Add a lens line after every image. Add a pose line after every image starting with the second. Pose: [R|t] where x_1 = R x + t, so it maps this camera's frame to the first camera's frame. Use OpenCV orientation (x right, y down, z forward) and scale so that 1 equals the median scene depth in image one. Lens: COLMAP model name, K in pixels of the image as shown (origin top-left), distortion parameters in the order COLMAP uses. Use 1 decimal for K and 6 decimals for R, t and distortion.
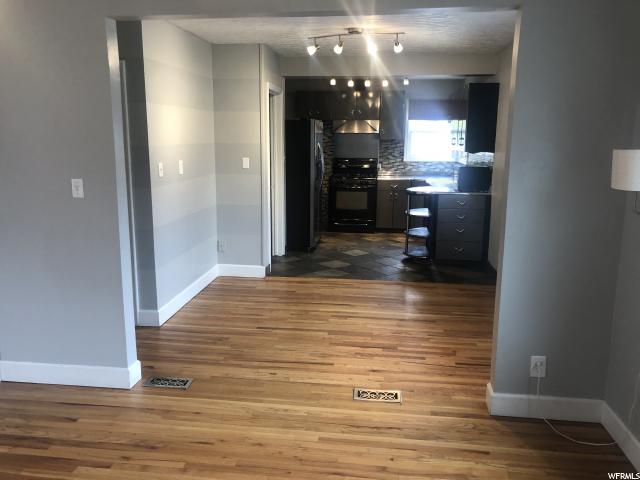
lens RADIAL K [[526.0, 0, 318.4], [0, 526.0, 235.6], [0, 0, 1]] dist [0.097085, -0.103088]
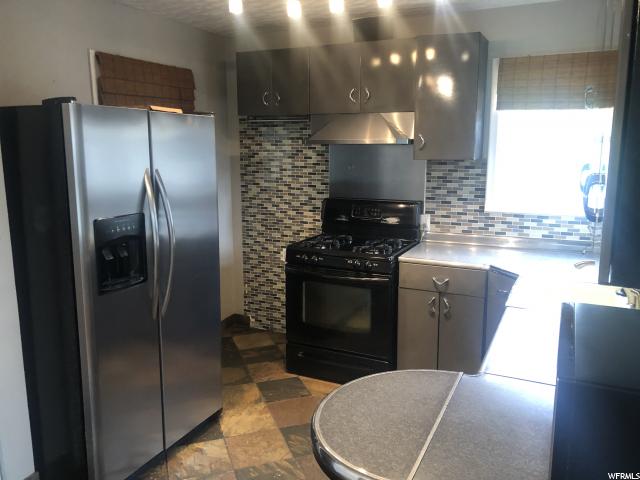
lens RADIAL K [[526.0, 0, 318.4], [0, 526.0, 235.6], [0, 0, 1]] dist [0.097085, -0.103088]
pose [[0.949130, 0.046291, -0.311463, 0.168849], [-0.050418, 0.998715, -0.005208, -0.114027], [0.310822, 0.020647, 0.950244, 0.574862]]
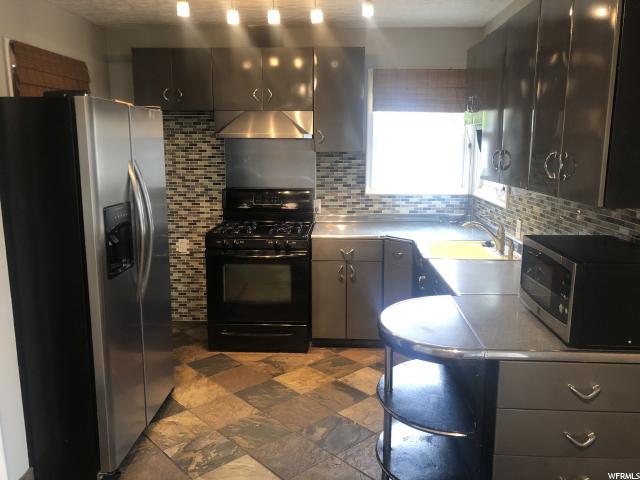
lens RADIAL K [[526.0, 0, 318.4], [0, 526.0, 235.6], [0, 0, 1]] dist [0.097085, -0.103088]
pose [[0.996606, -0.019592, 0.079956, 0.076911], [0.020139, 0.999779, -0.006034, -0.100195], [-0.079820, 0.007624, 0.996780, 0.509931]]
